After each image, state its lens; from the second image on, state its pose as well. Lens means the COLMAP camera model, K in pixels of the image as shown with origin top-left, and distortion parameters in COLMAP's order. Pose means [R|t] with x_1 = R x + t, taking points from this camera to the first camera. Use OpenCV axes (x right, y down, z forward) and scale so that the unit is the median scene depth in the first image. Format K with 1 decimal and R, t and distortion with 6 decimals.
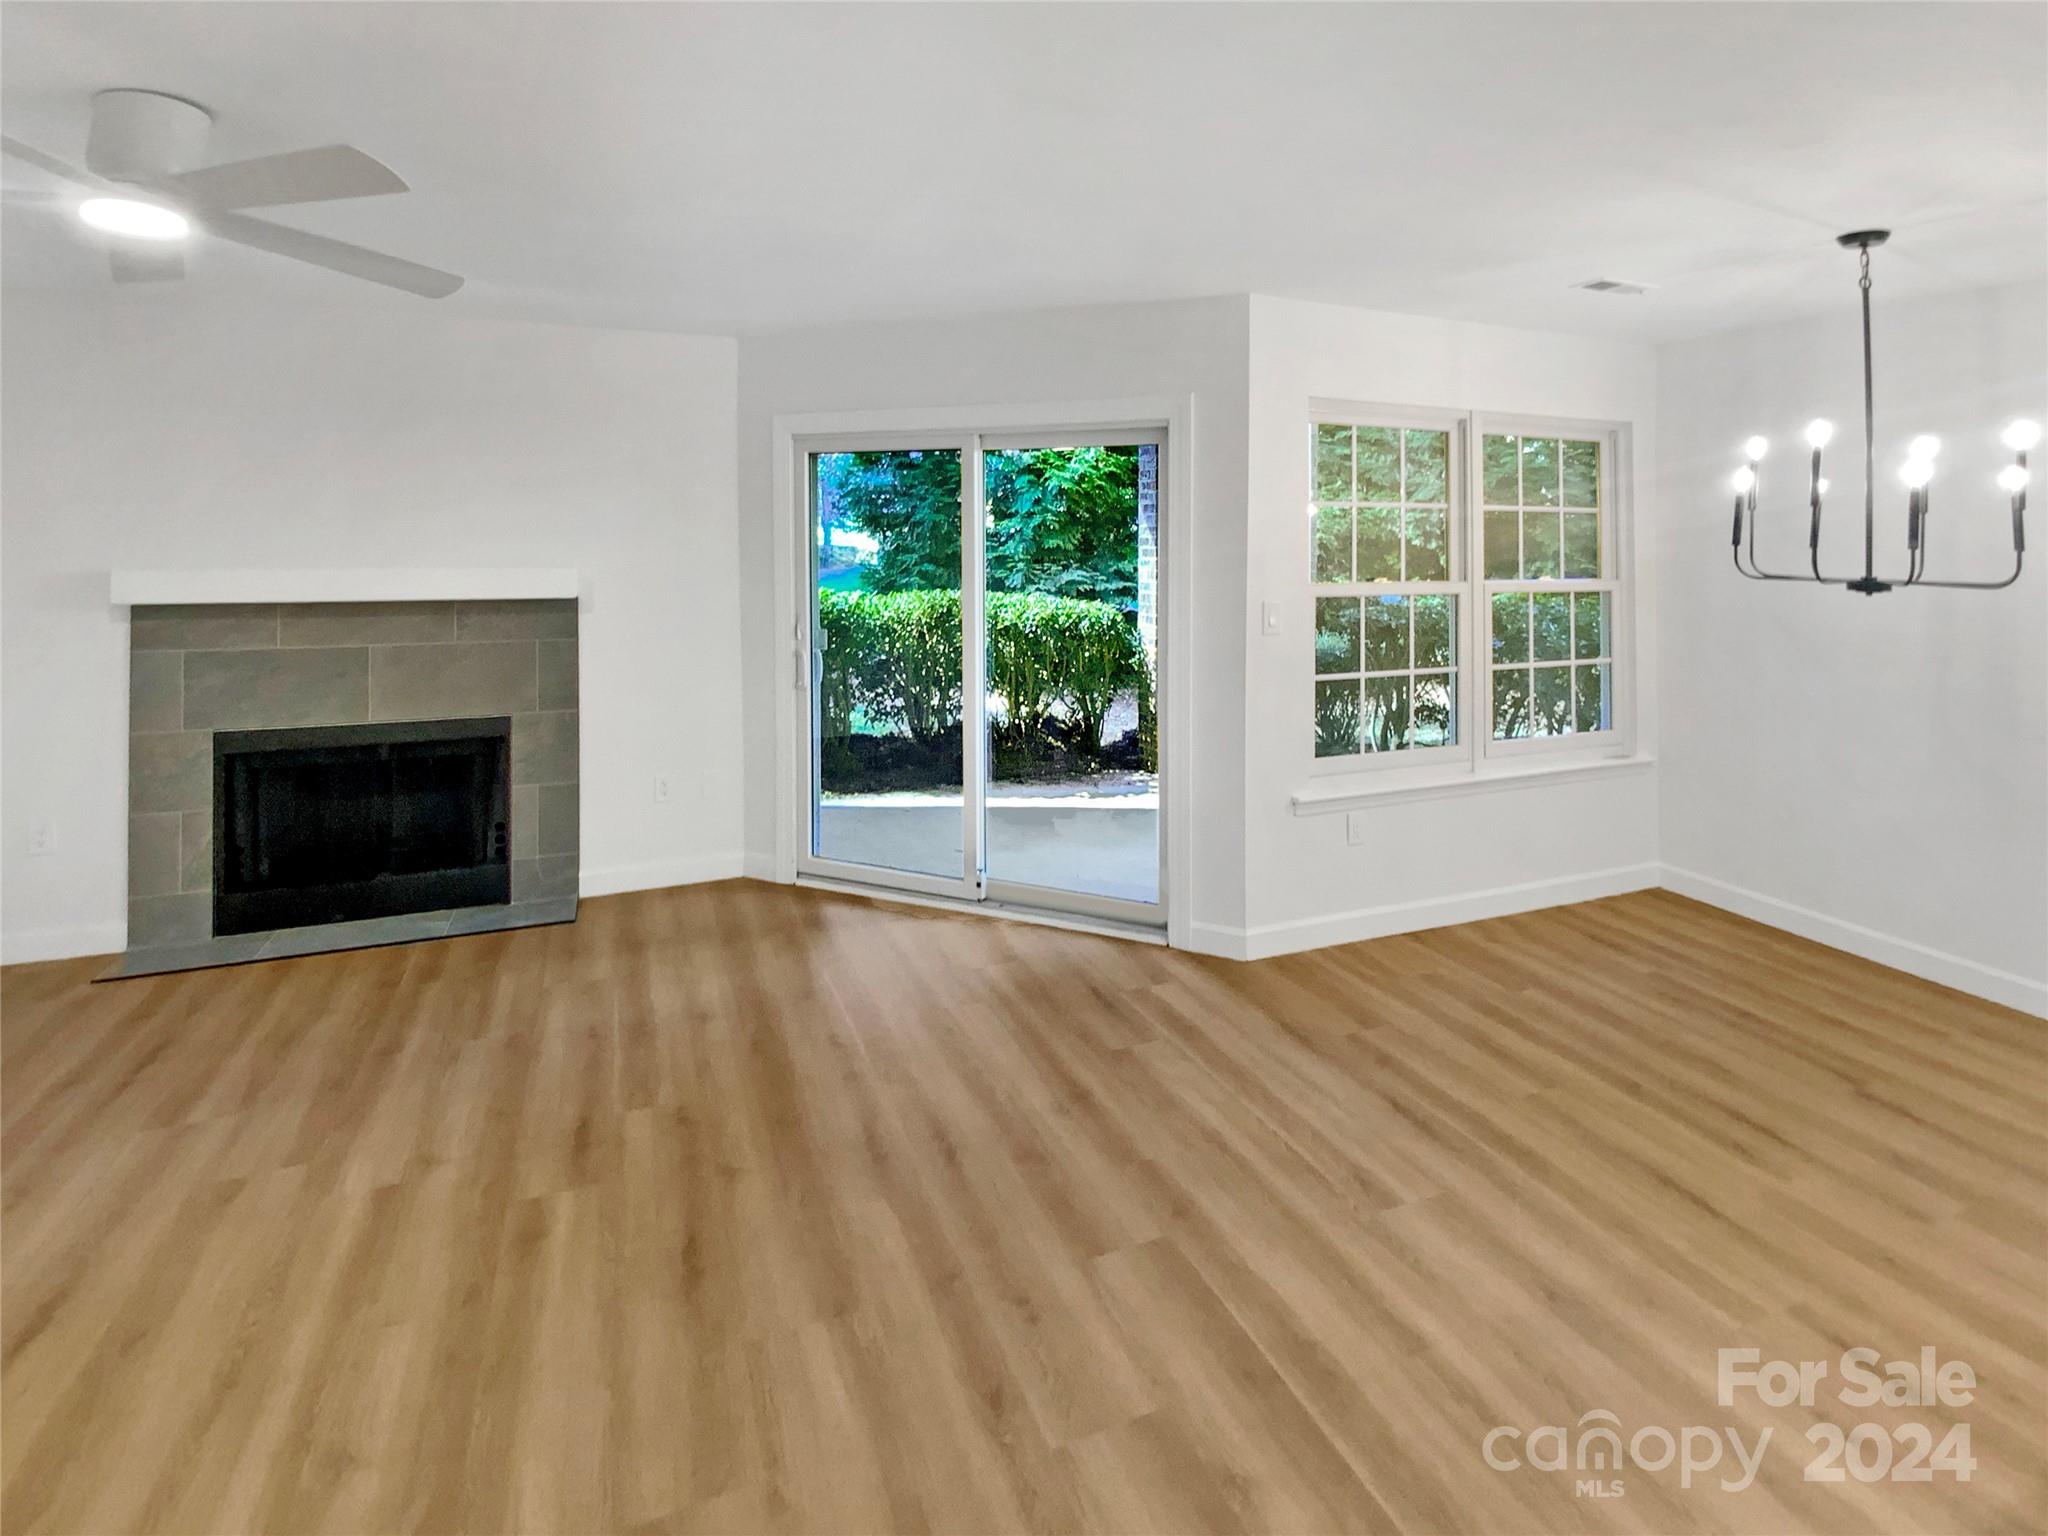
lens RADIAL K [[1003.5, 0, 1022.6], [0, 1003.5, 614.1], [0, 0, 1]] dist [-0.002929, -0.000256]
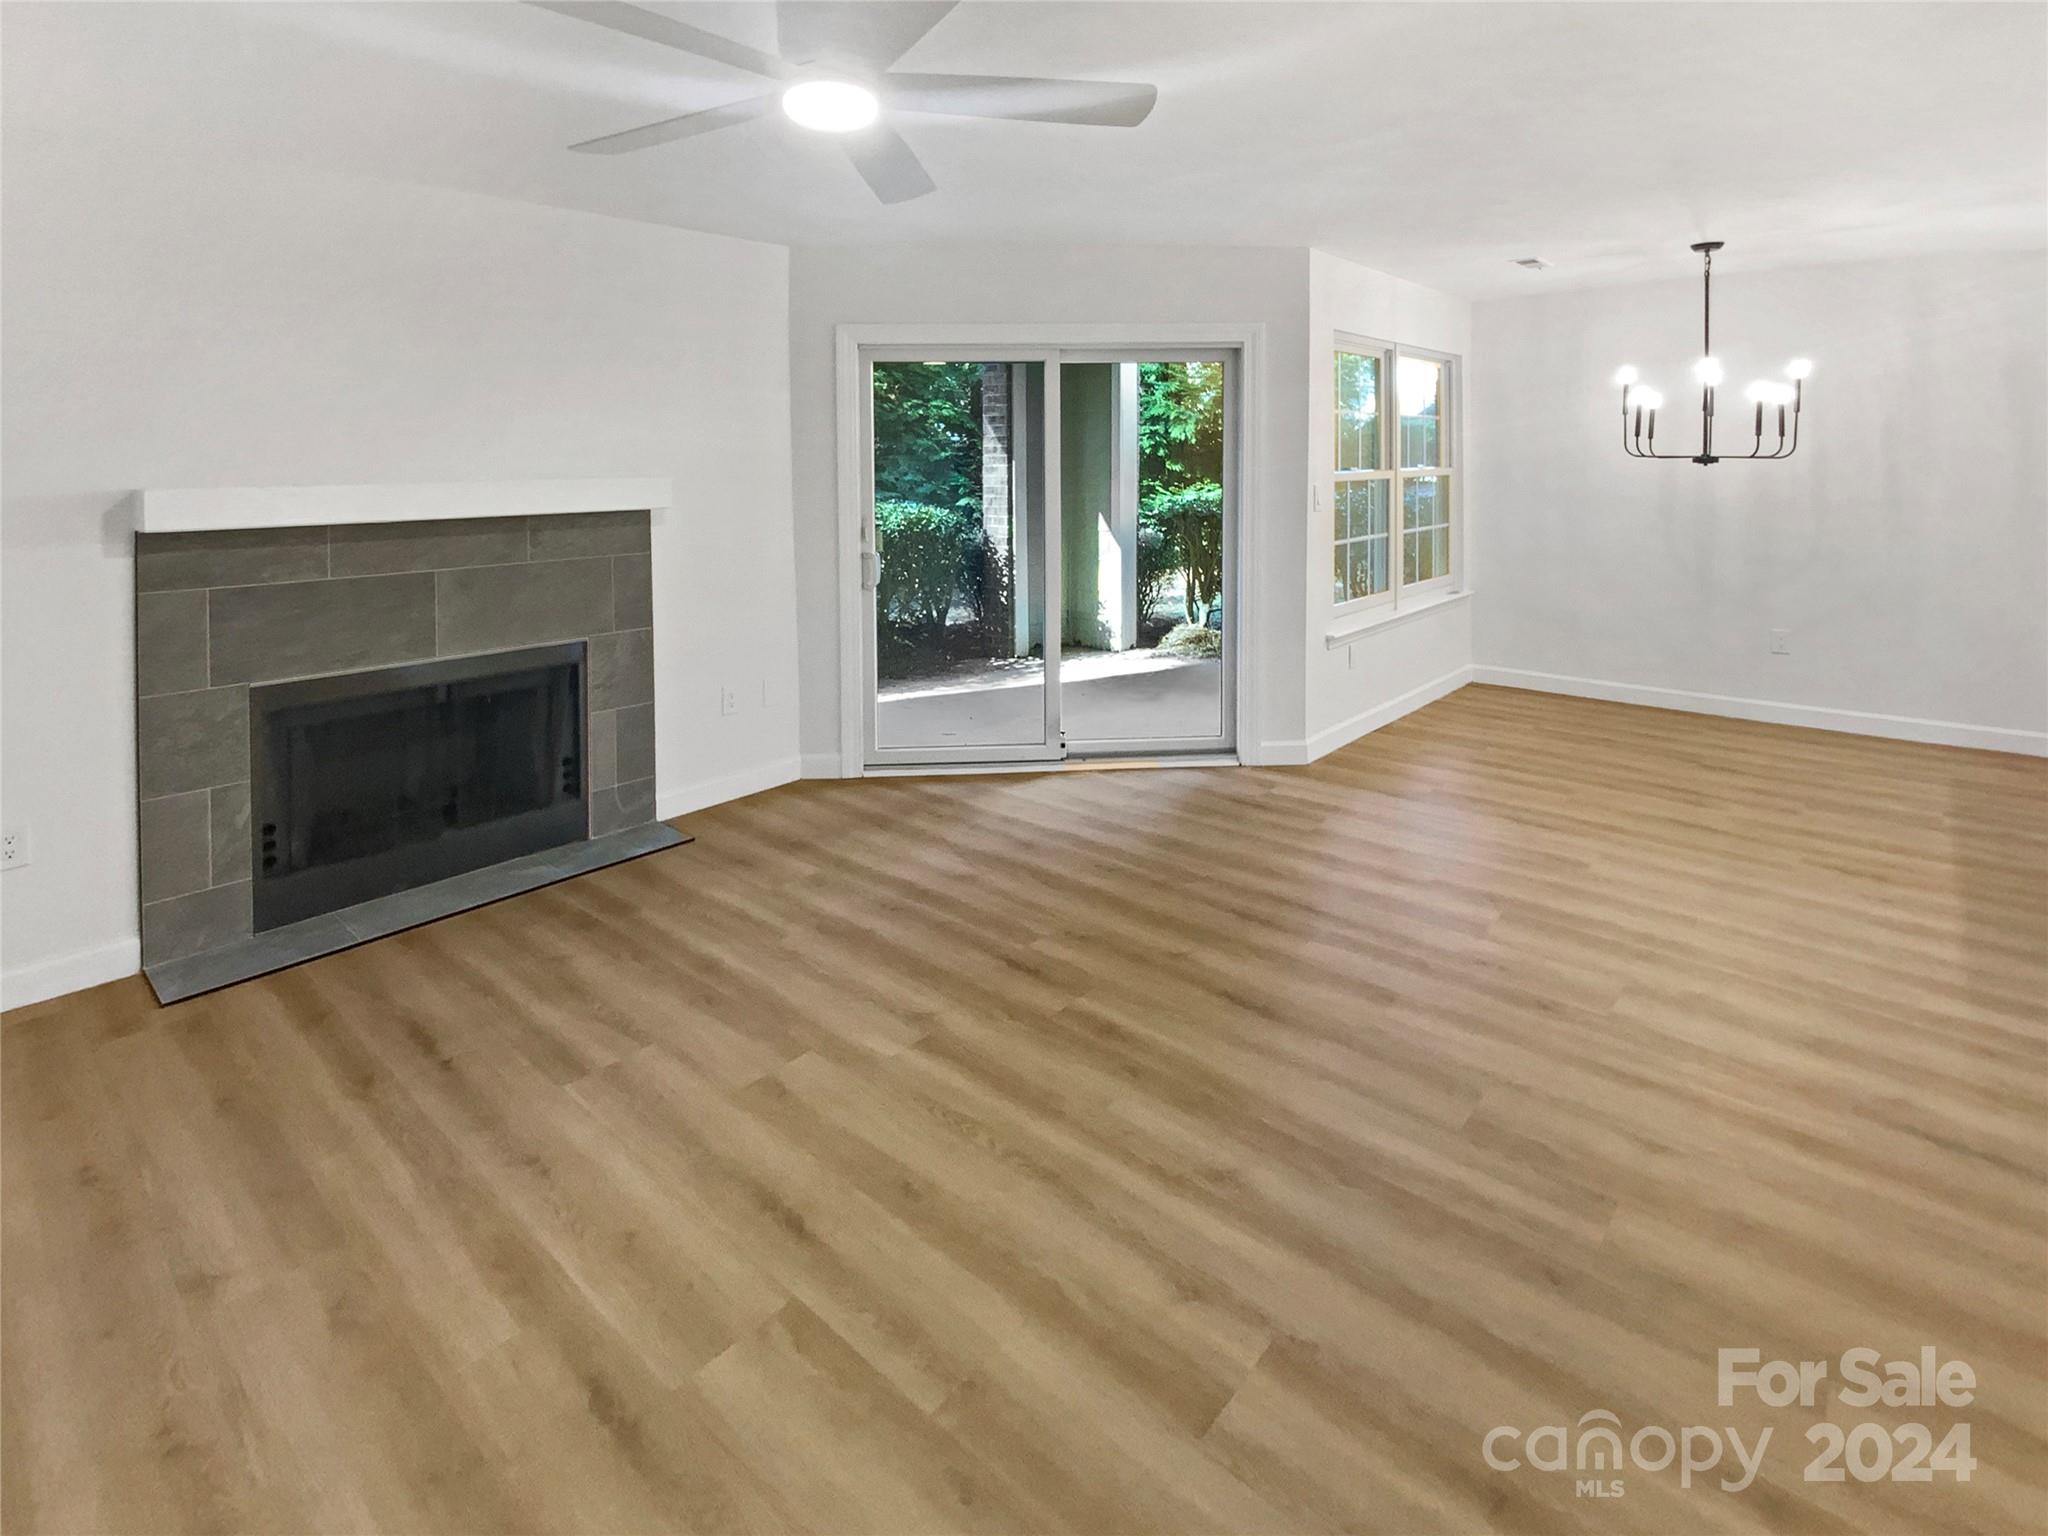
lens RADIAL K [[974.2, 0, 1028.6], [0, 974.2, 566.9], [0, 0, 1]] dist [-0.007849, 0.000063]
pose [[0.904673, -0.063183, 0.421397, -0.557250], [0.047620, 0.997742, 0.047367, 0.012801], [-0.423438, -0.022785, 0.905638, 0.013603]]
